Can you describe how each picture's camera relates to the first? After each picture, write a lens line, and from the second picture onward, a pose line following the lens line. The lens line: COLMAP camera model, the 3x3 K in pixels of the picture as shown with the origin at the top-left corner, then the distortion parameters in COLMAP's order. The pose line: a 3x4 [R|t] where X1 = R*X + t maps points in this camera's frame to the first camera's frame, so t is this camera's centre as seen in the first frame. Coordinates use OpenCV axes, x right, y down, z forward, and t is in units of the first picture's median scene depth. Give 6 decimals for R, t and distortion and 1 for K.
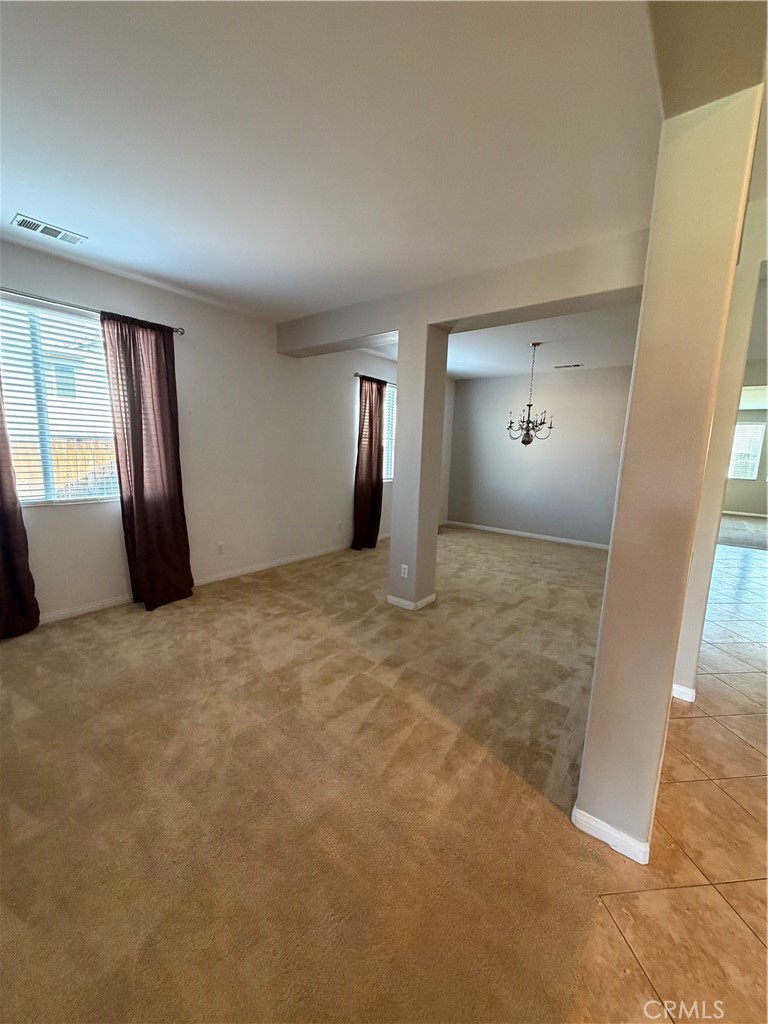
lens RADIAL K [[409.6, 0, 386.6], [0, 409.6, 515.2], [0, 0, 1]] dist [0.004122, 0.000766]
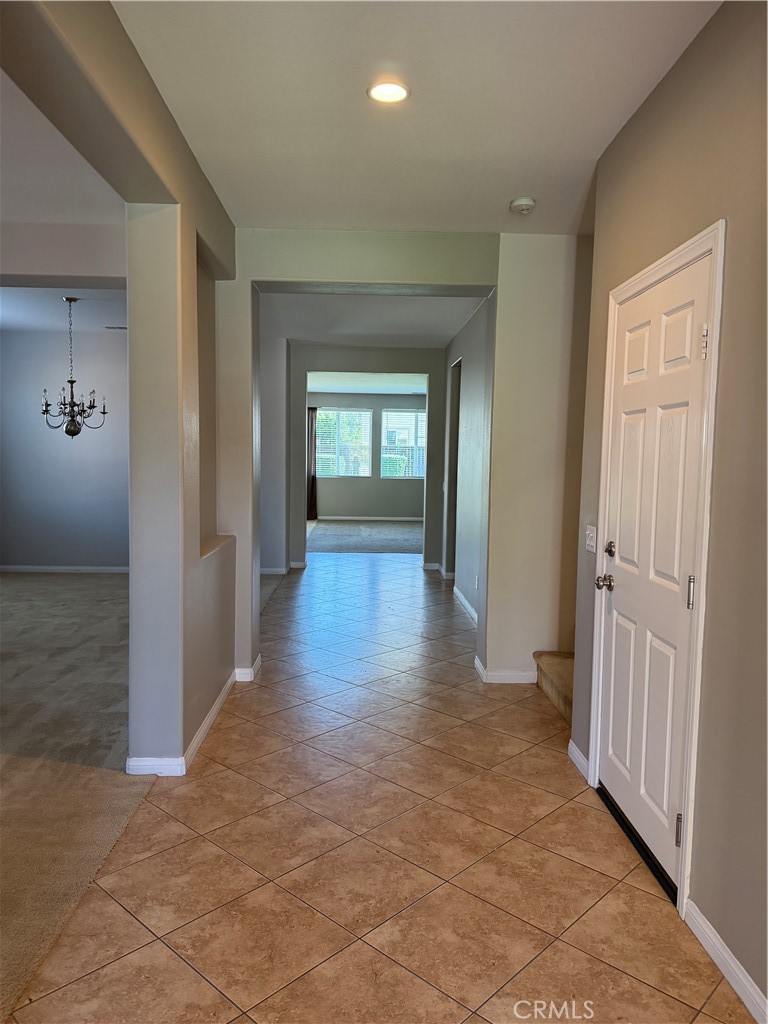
lens RADIAL K [[745.0, 0, 384.4], [0, 745.0, 509.7], [0, 0, 1]] dist [-0.002107, -0.006294]
pose [[0.767823, -0.071429, 0.636668, -0.105980], [0.116167, 0.992815, -0.028712, 0.077431], [-0.630042, 0.096006, 0.770603, -0.457702]]
